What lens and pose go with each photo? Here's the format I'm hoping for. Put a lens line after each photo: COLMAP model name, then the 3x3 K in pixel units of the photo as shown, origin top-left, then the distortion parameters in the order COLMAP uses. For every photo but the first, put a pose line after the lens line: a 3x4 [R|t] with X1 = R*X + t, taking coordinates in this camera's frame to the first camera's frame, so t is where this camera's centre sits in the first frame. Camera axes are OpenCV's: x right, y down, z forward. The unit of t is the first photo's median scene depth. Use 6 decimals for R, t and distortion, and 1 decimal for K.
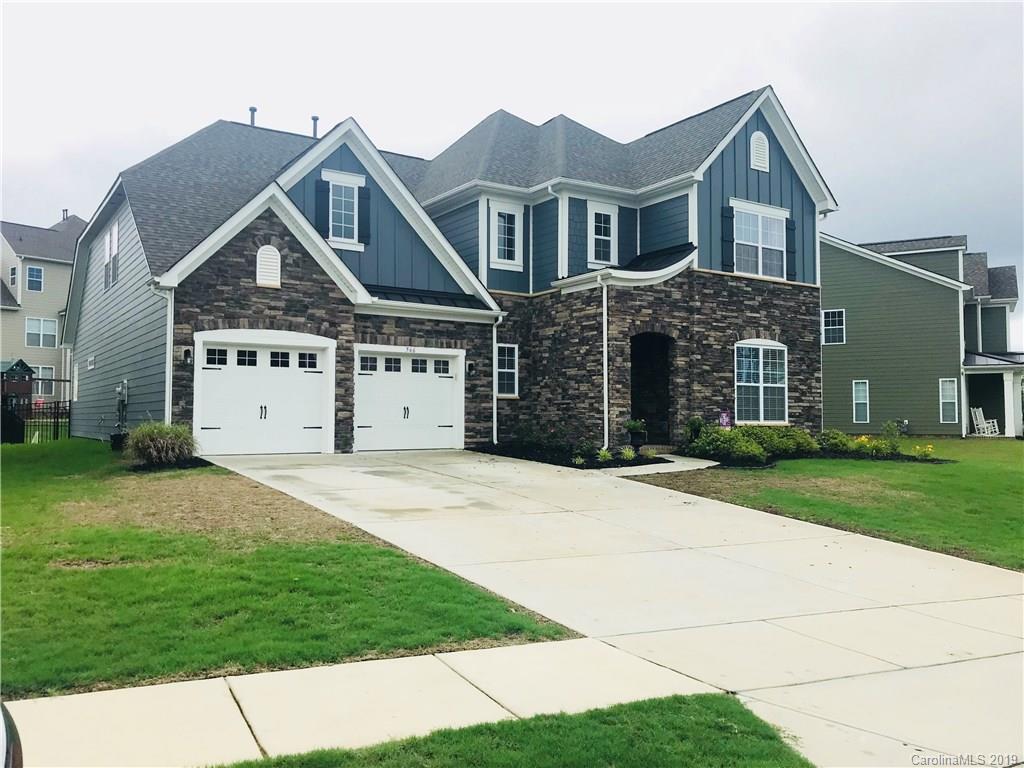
lens RADIAL K [[848.7, 0, 514.1], [0, 848.7, 378.8], [0, 0, 1]] dist [0.041496, -0.036257]
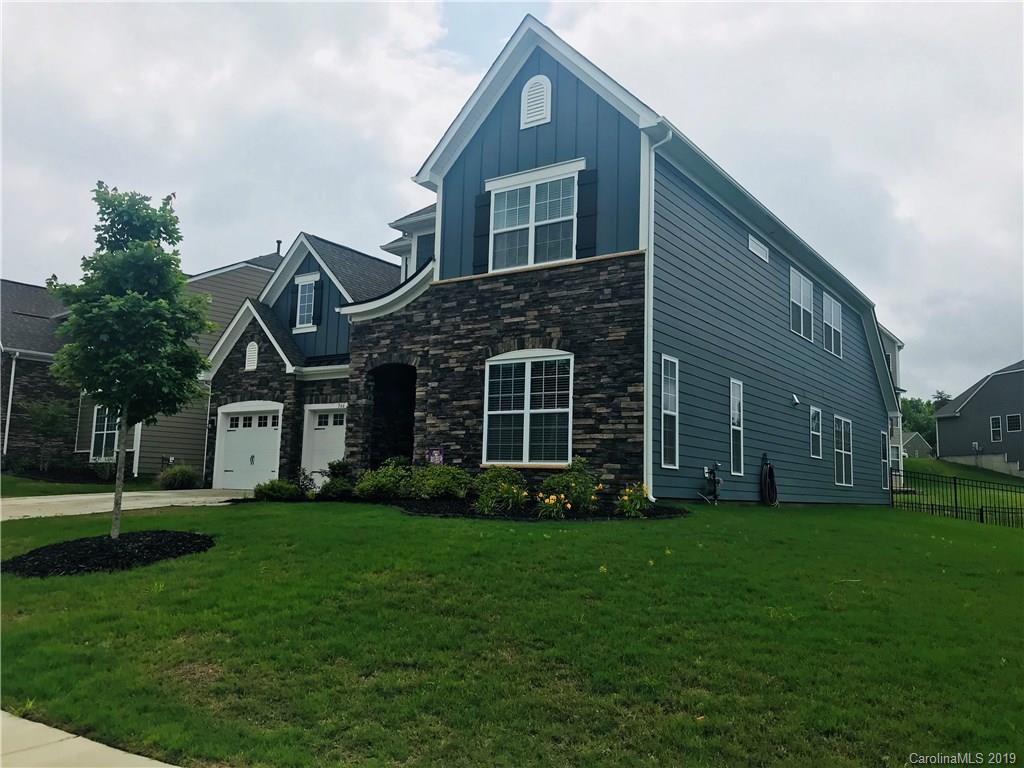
lens RADIAL K [[848.7, 0, 511.4], [0, 848.7, 391.6], [0, 0, 1]] dist [0.041496, -0.036257]
pose [[0.363999, -0.101193, -0.925886, 1.000525], [0.015179, 0.994593, -0.102735, 0.067099], [0.931276, 0.023341, 0.363567, 0.751413]]
